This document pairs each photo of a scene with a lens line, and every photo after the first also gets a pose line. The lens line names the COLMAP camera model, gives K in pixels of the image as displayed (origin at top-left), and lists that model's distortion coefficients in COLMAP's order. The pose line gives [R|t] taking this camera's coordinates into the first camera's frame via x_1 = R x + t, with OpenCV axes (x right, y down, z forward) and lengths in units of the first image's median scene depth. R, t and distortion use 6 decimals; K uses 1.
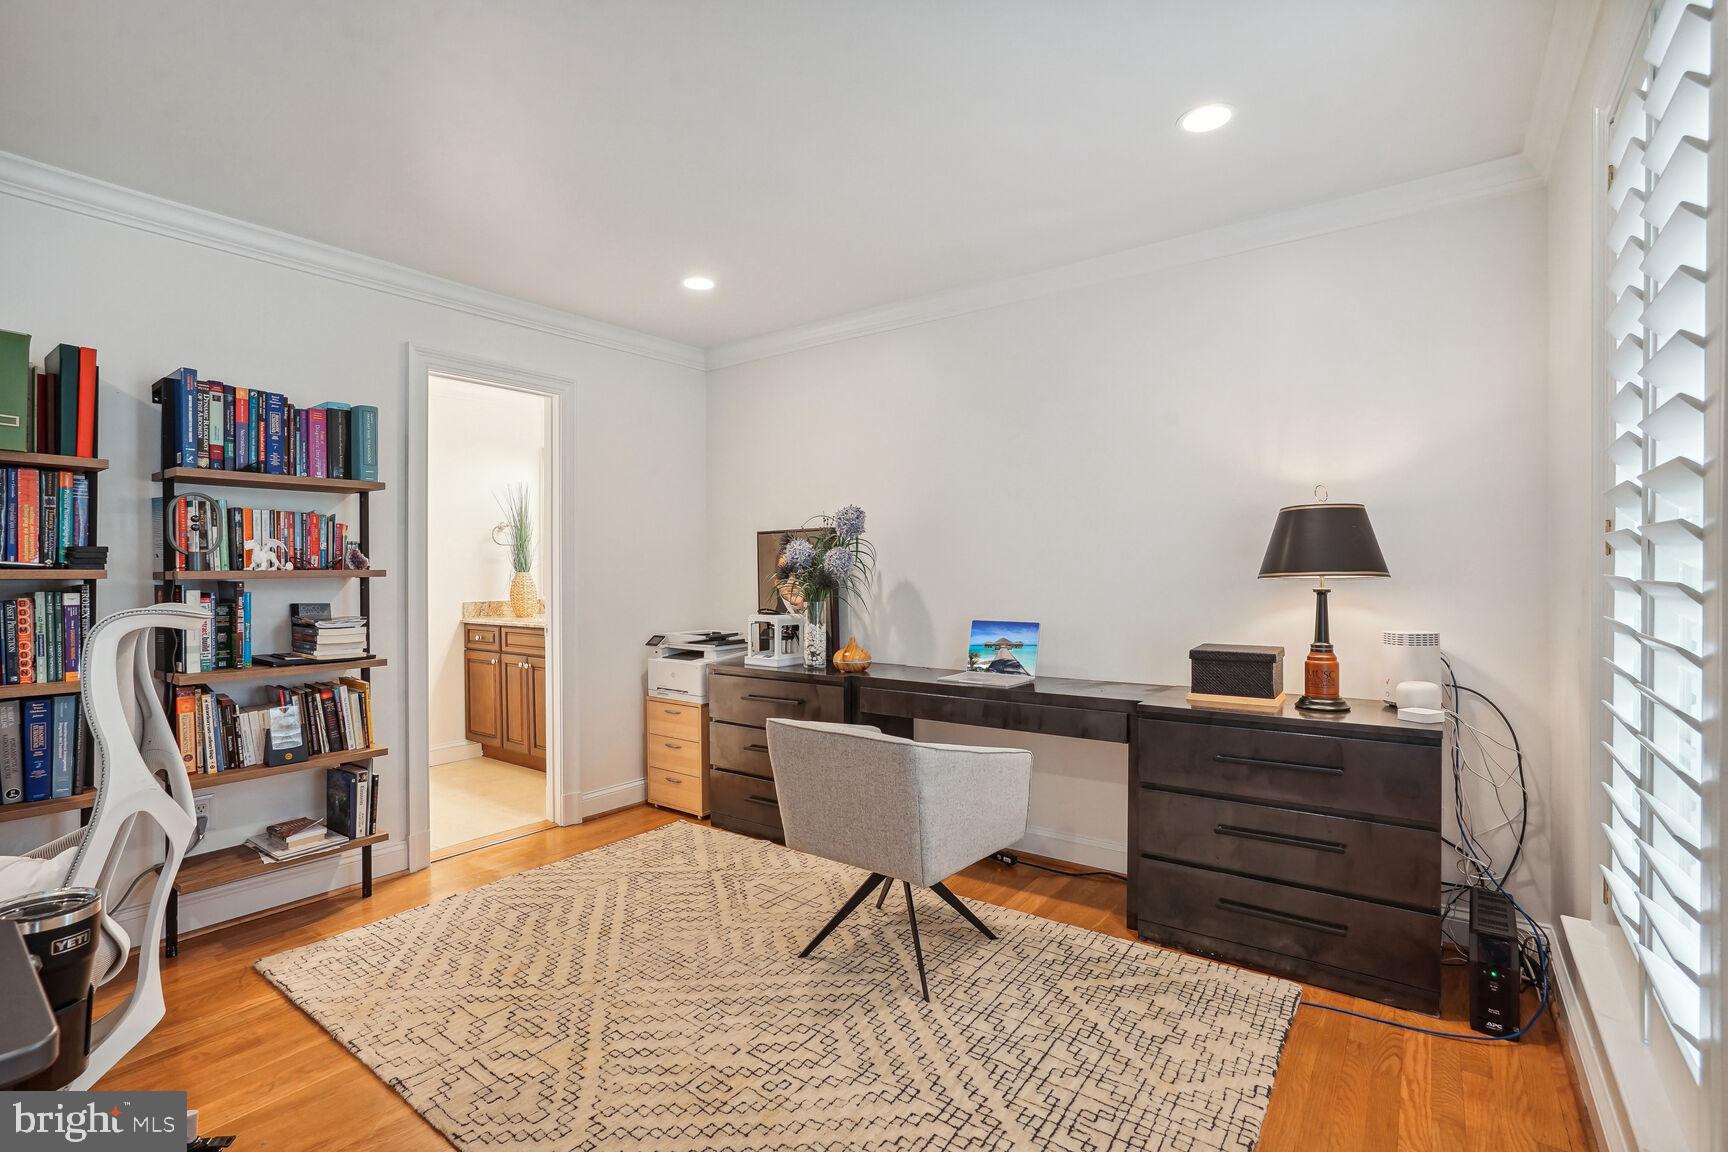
lens RADIAL K [[797.1, 0, 859.2], [0, 797.1, 576.0], [0, 0, 1]] dist [-0.022876, 0.010413]
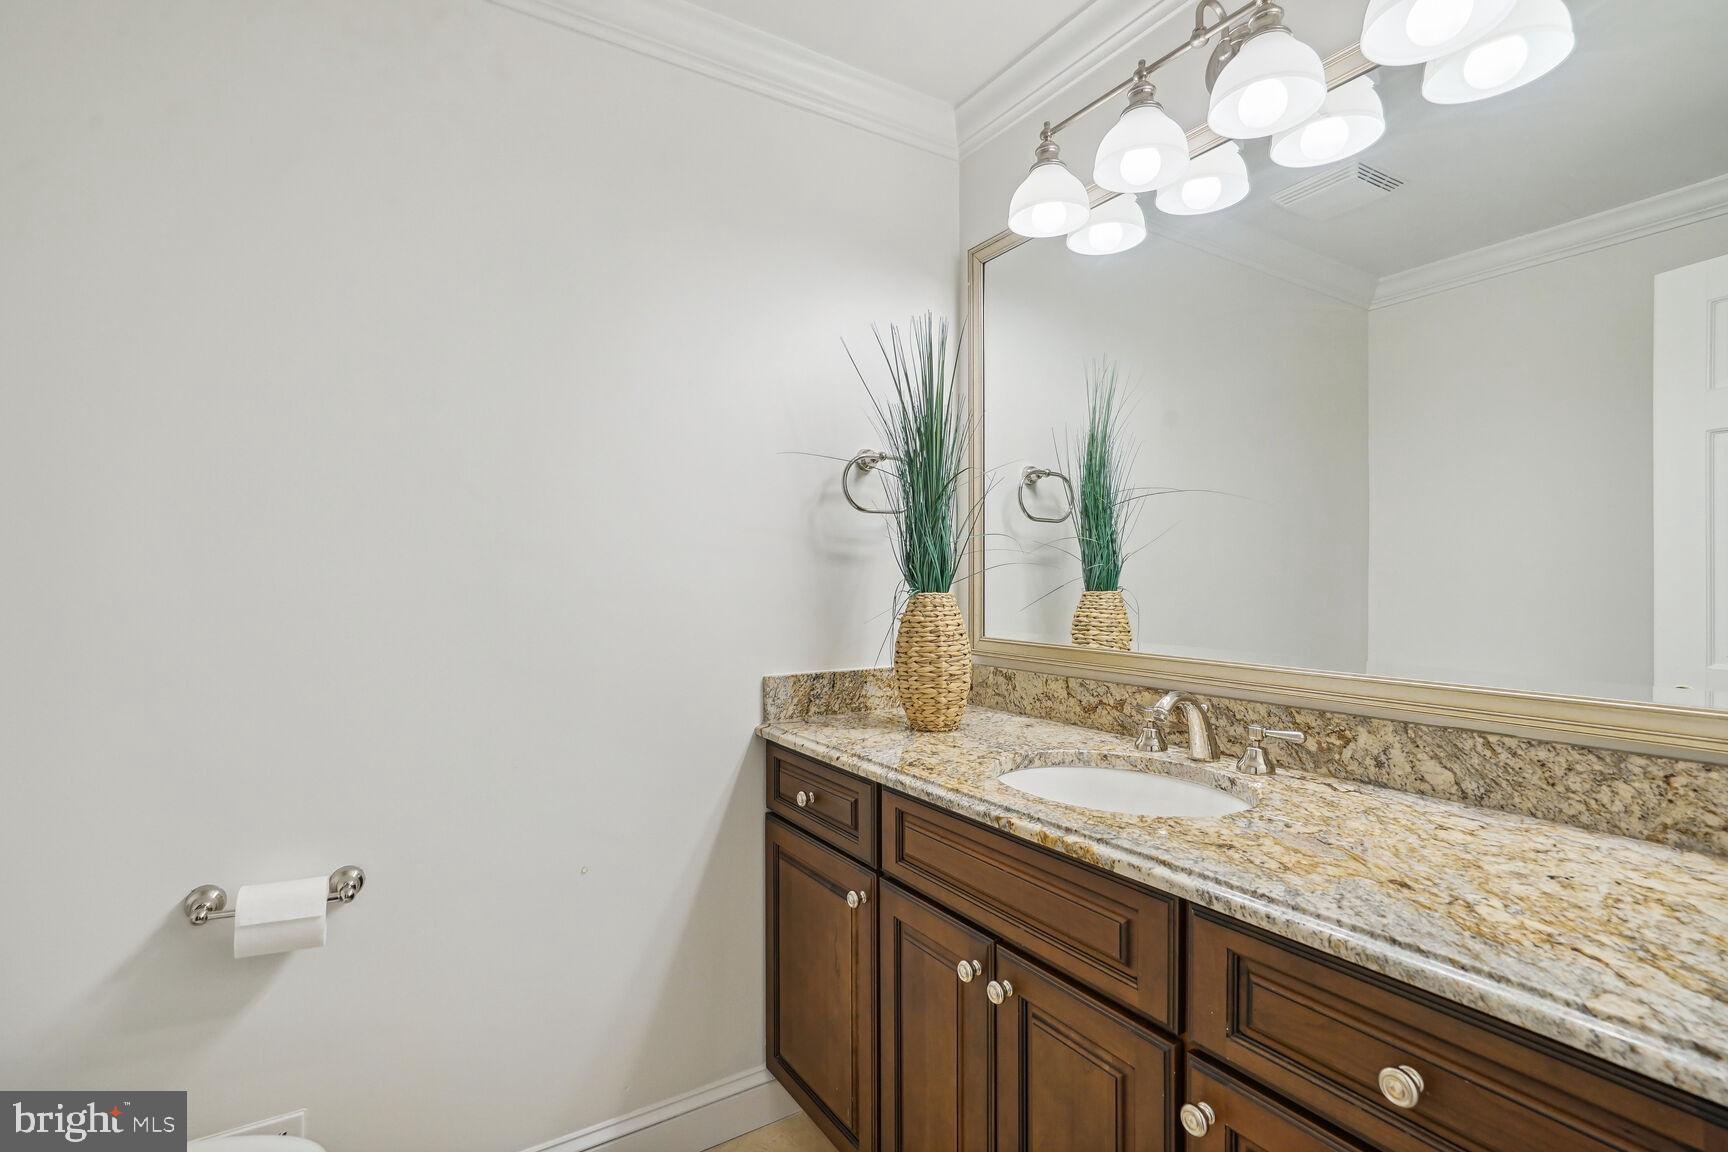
lens RADIAL K [[797.1, 0, 863.3], [0, 797.1, 577.7], [0, 0, 1]] dist [-0.022876, 0.010413]
pose [[0.936094, 0.007878, -0.351662, -0.339398], [-0.012367, 0.999868, -0.010519, -0.006714], [0.351533, 0.014196, 0.936068, 0.693163]]
